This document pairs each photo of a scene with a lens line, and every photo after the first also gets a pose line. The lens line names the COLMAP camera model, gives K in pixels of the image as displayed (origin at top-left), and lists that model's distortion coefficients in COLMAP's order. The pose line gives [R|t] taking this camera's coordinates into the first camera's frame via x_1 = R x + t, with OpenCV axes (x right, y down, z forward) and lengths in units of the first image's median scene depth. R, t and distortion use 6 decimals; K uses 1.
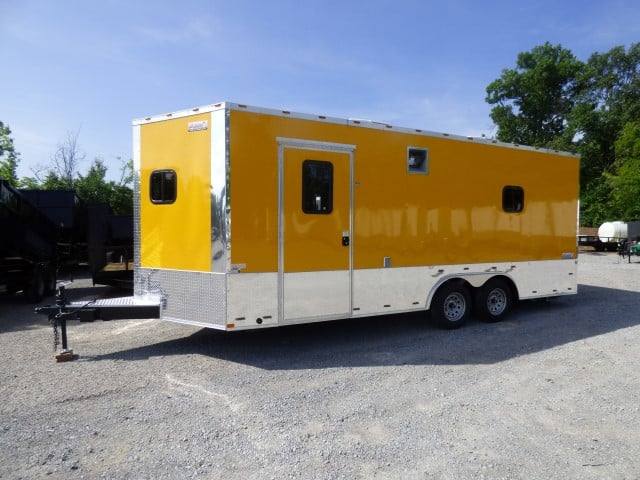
lens RADIAL K [[384.6, 0, 320.0], [0, 384.6, 240.0], [0, 0, 1]] dist [-0.010562, 0.001534]
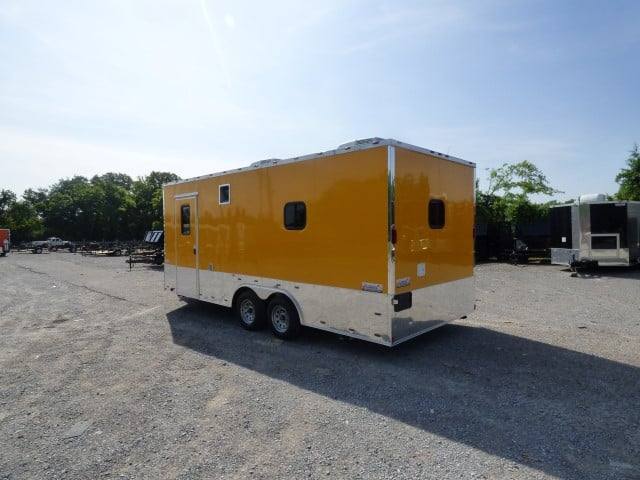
lens RADIAL K [[384.6, 0, 320.0], [0, 384.6, 240.0], [0, 0, 1]] dist [-0.010562, 0.001534]
pose [[0.360013, 0.016757, -0.932797, 1.738831], [-0.019681, 0.999753, 0.010364, -0.071713], [0.932740, 0.014627, 0.360254, 0.886745]]
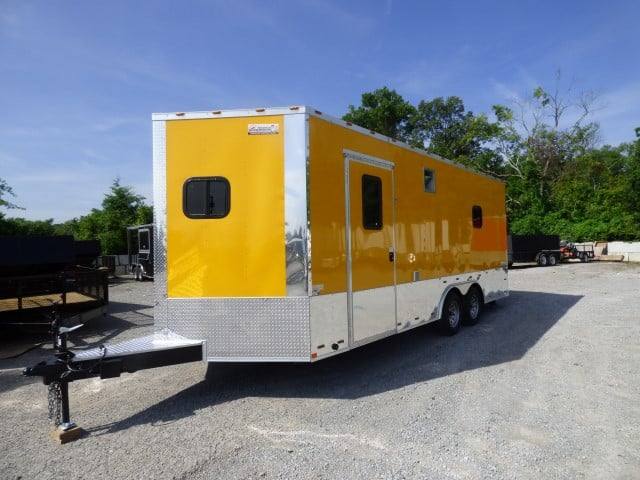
lens RADIAL K [[384.6, 0, 320.0], [0, 384.6, 240.0], [0, 0, 1]] dist [-0.010562, 0.001534]
pose [[0.921094, -0.016893, 0.388973, -0.481198], [0.037872, 0.998208, -0.046330, -0.000827], [-0.387493, 0.057406, 0.920083, 0.145123]]
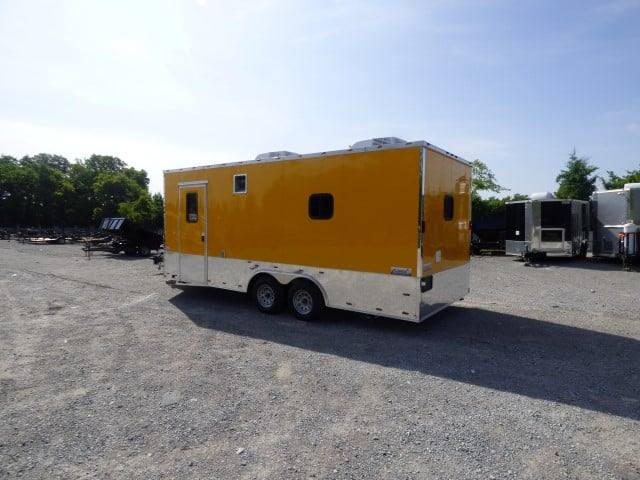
lens RADIAL K [[384.6, 0, 320.0], [0, 384.6, 240.0], [0, 0, 1]] dist [-0.010562, 0.001534]
pose [[0.480743, 0.044443, -0.875735, 1.731910], [-0.036171, 0.998870, 0.030836, -0.060231], [0.876115, 0.016852, 0.481807, 0.625442]]
